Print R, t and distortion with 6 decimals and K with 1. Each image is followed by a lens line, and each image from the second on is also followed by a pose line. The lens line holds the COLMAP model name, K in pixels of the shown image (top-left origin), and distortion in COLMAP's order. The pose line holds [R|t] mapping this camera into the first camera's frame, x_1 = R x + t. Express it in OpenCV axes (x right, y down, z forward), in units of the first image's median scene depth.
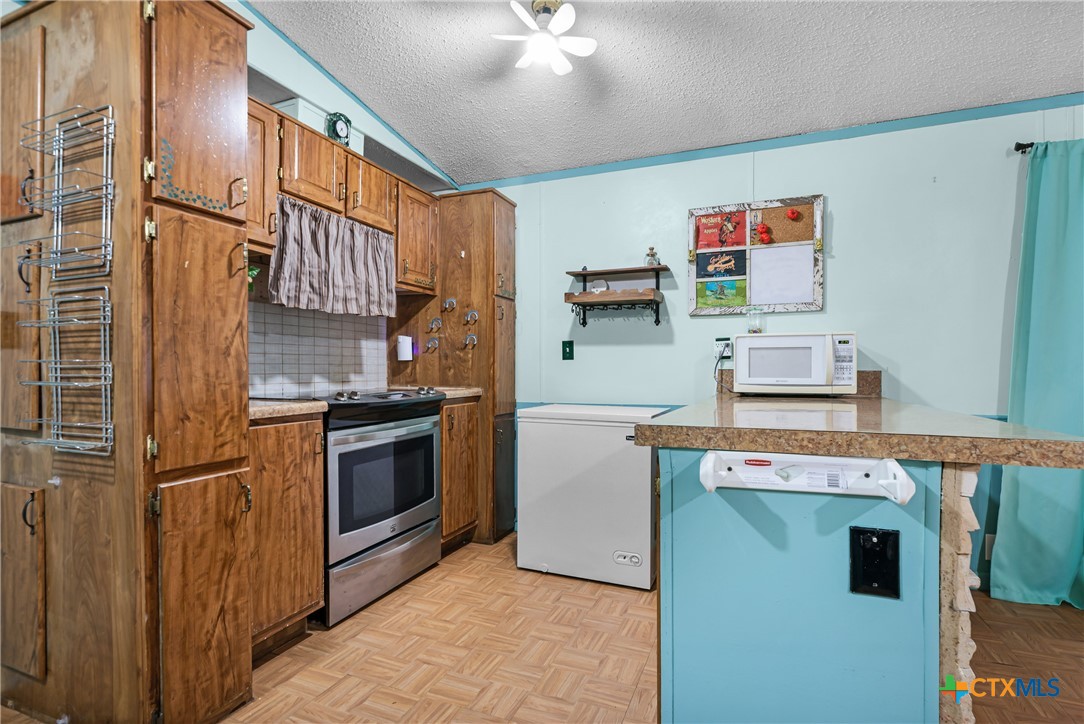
lens RADIAL K [[521.5, 0, 544.7], [0, 521.5, 372.8], [0, 0, 1]] dist [-0.010917, -0.000493]
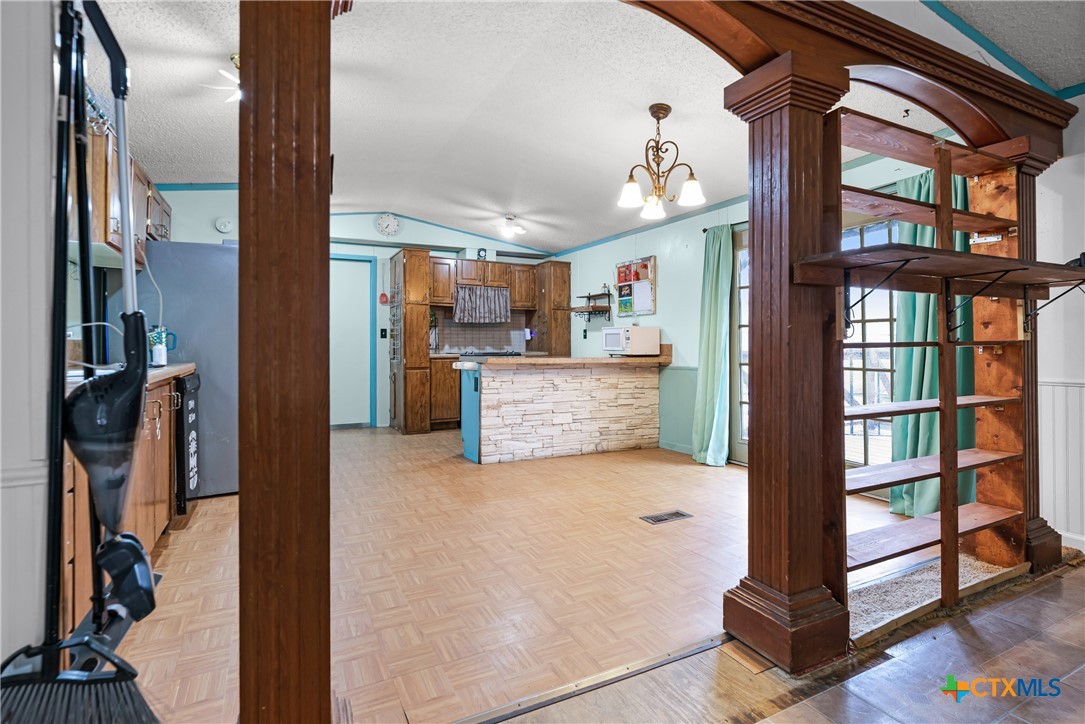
lens RADIAL K [[521.9, 0, 519.7], [0, 521.9, 345.1], [0, 0, 1]] dist [-0.010917, -0.000493]
pose [[0.736760, 0.000409, -0.676154, 1.481877], [-0.003290, 0.999990, -0.002980, 0.008048], [0.676147, 0.004420, 0.736754, -0.801130]]
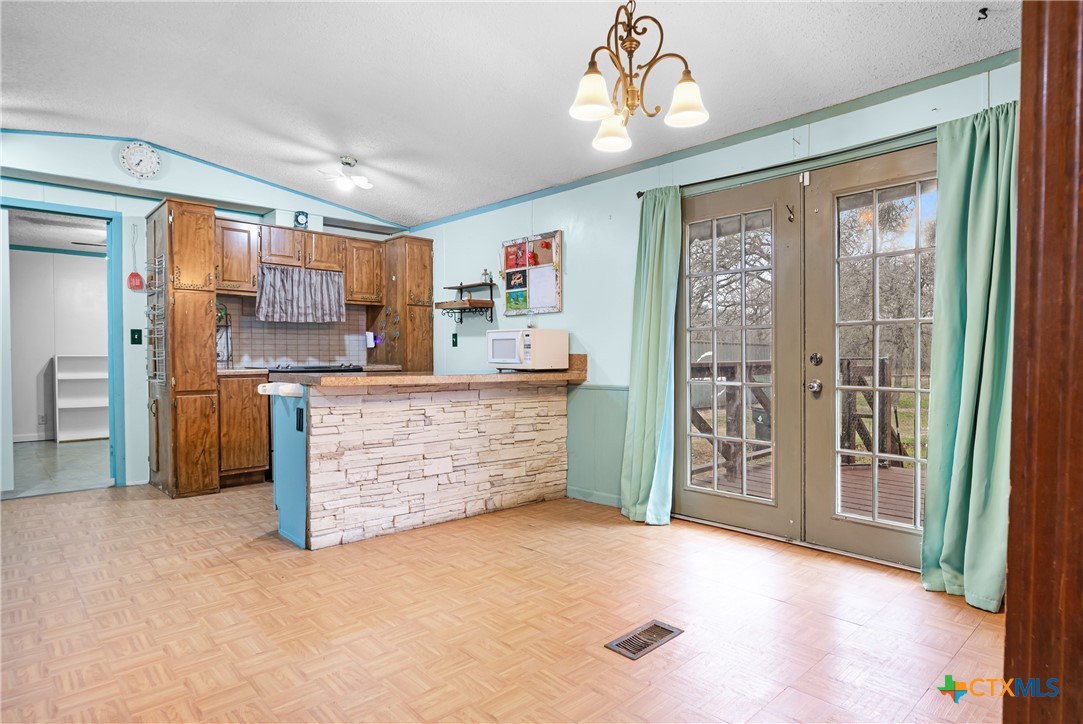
lens RADIAL K [[608.8, 0, 523.8], [0, 608.8, 371.4], [0, 0, 1]] dist [-0.004723, -0.000507]
pose [[0.900242, 0.012312, -0.435216, 1.157136], [-0.002577, 0.999733, 0.022952, 0.005683], [0.435383, -0.019541, 0.900033, -0.540056]]
